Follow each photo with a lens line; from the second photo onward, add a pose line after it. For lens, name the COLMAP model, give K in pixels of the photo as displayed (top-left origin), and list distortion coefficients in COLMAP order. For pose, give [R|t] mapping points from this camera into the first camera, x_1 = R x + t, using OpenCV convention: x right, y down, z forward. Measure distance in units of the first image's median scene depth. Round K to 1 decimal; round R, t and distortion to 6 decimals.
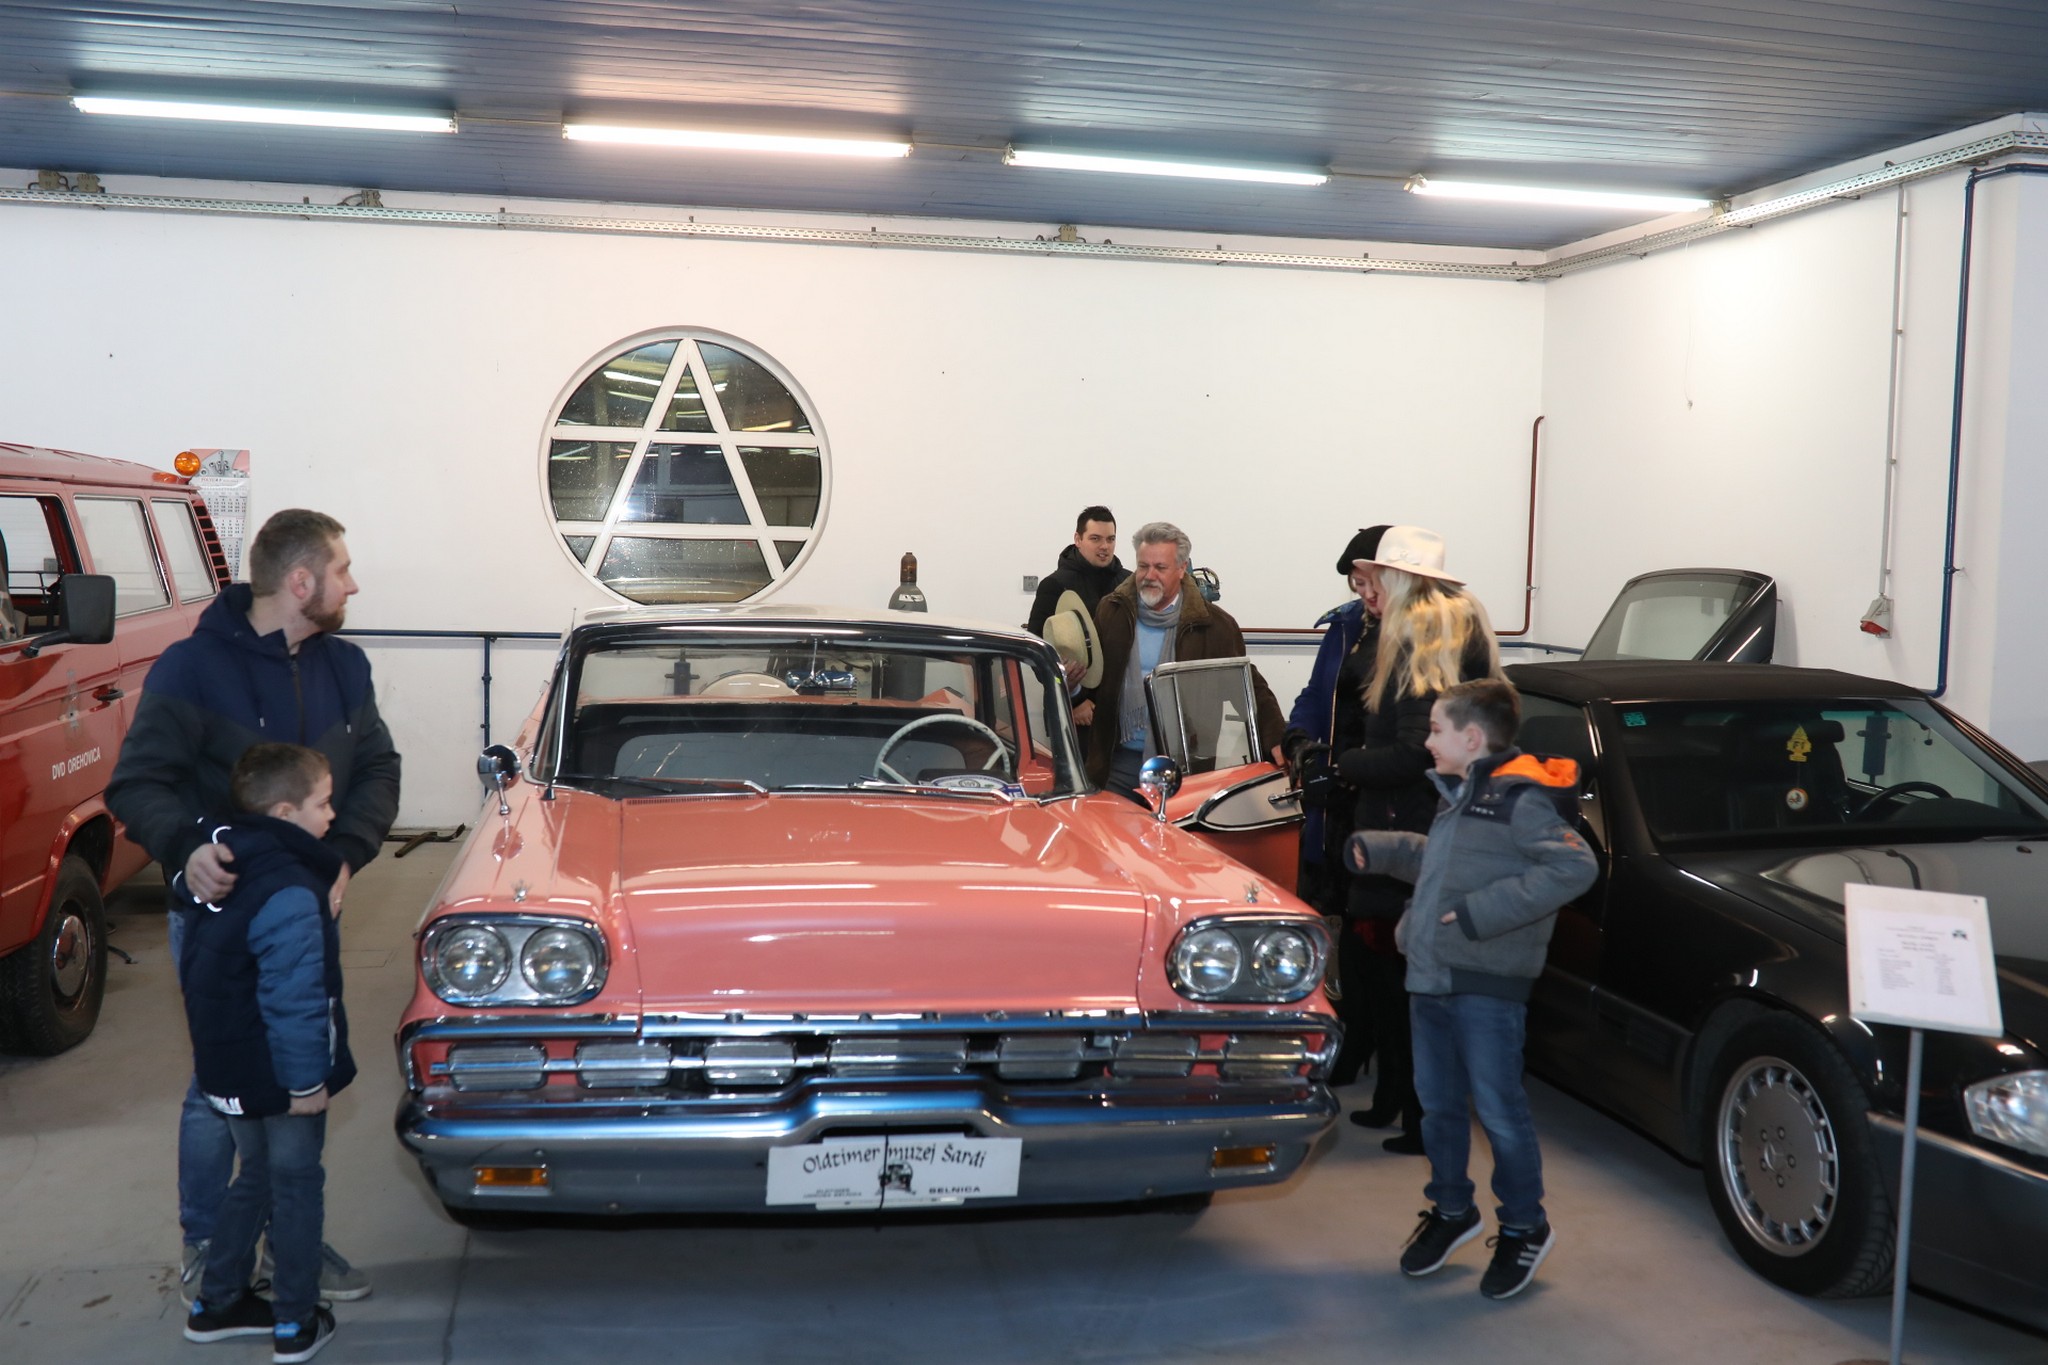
lens RADIAL K [[1950.6, 0, 1024.0], [0, 1950.6, 682.5], [0, 0, 1]] dist [-0.064961, 0.096110]
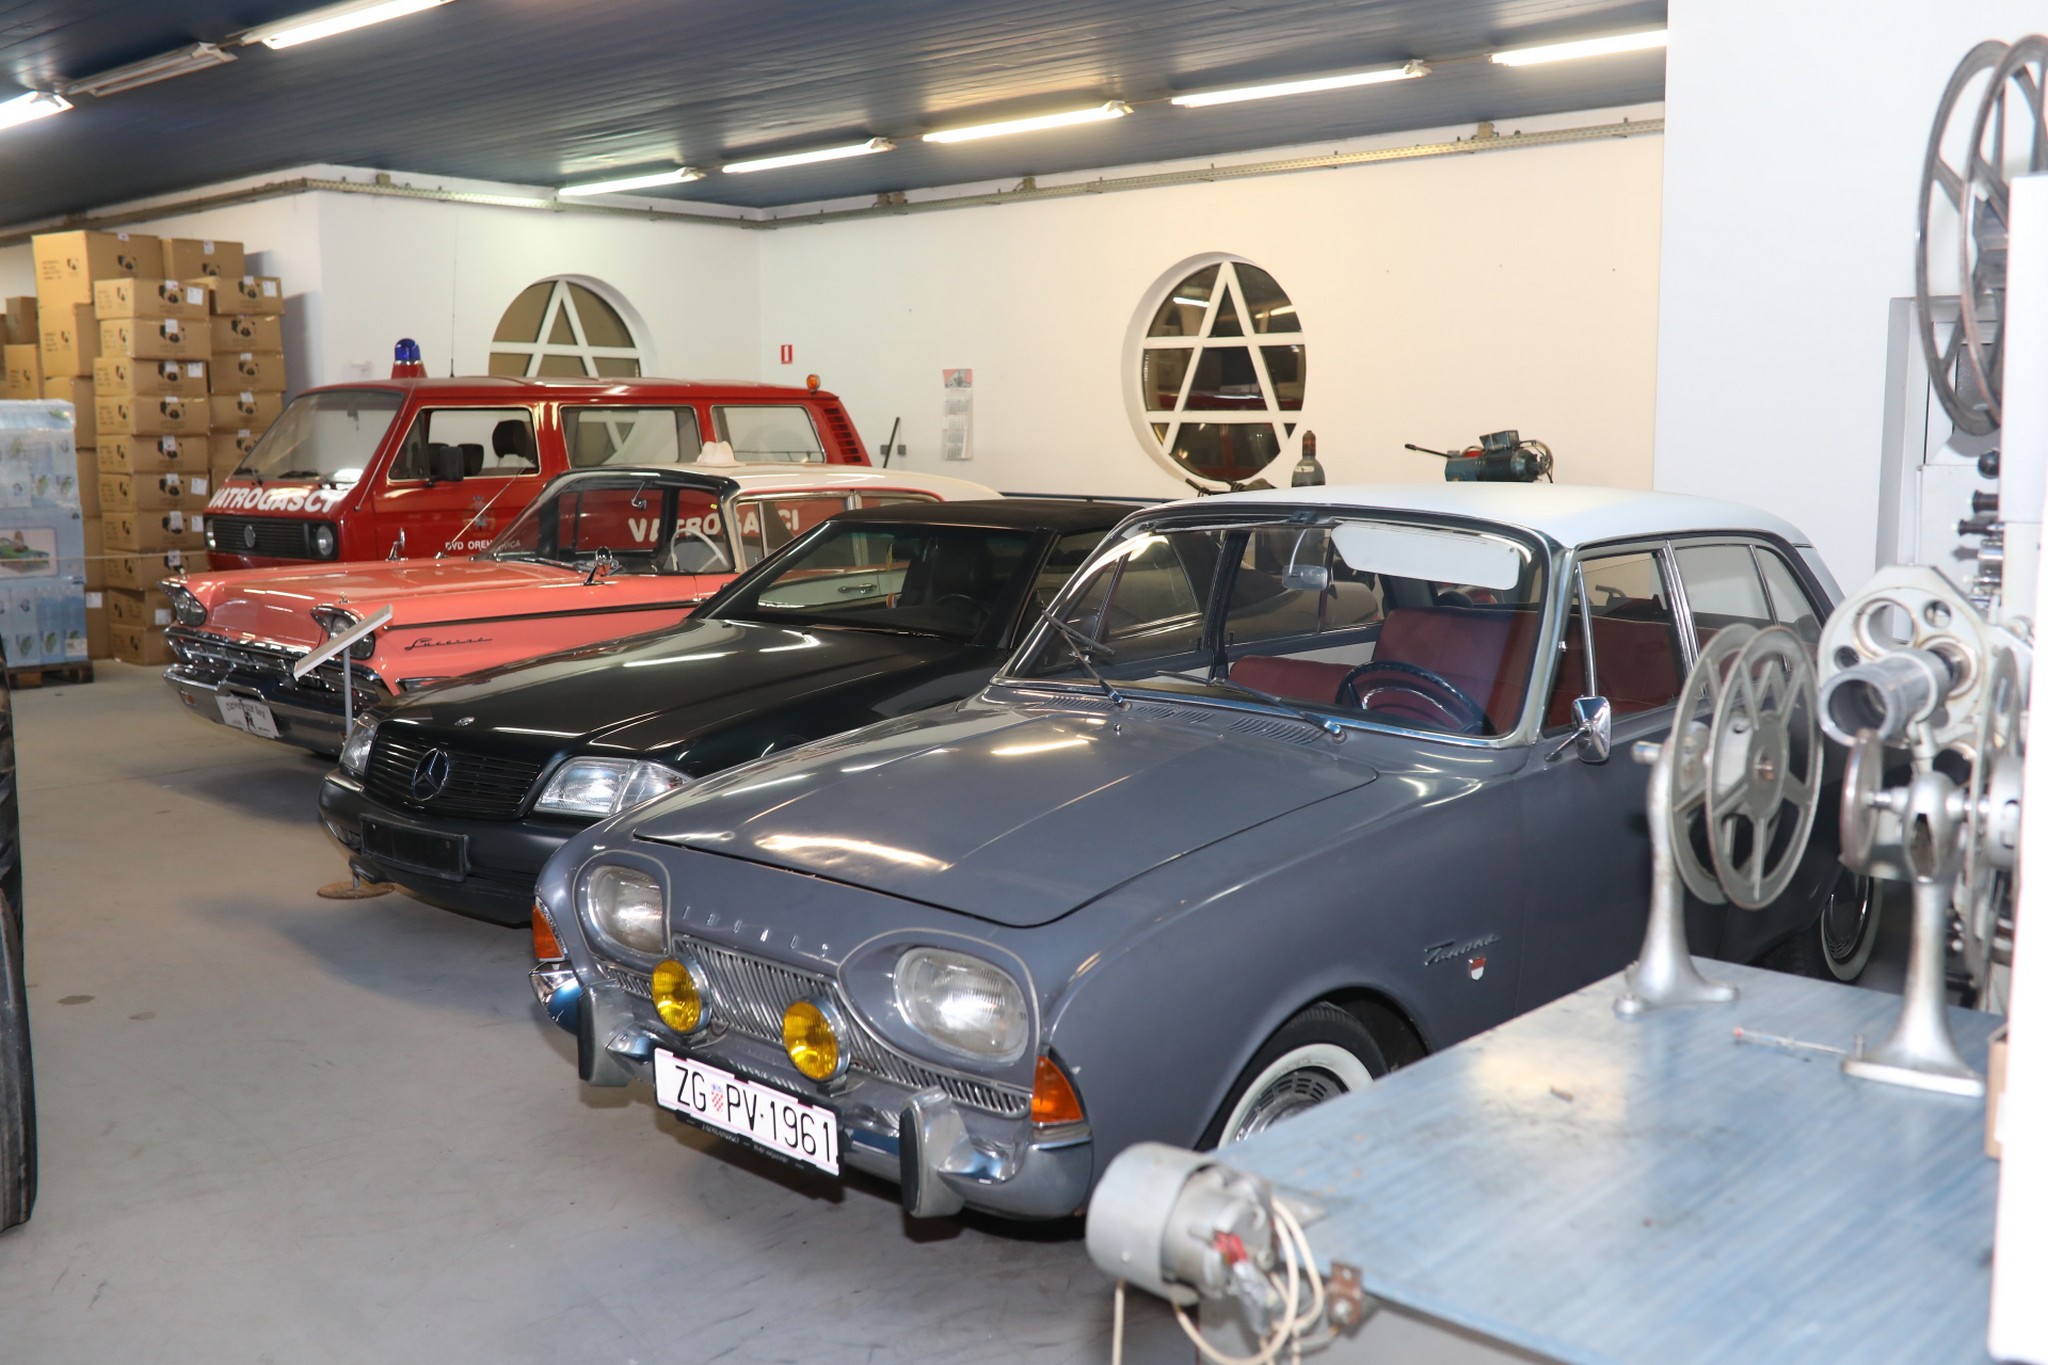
lens RADIAL K [[1950.6, 0, 1024.0], [0, 1950.6, 682.5], [0, 0, 1]] dist [-0.064961, 0.096110]
pose [[0.591178, 0.081196, -0.802444, 0.776176], [-0.040820, 0.996657, 0.070774, 0.008681], [0.805508, -0.009084, 0.592516, 0.160022]]
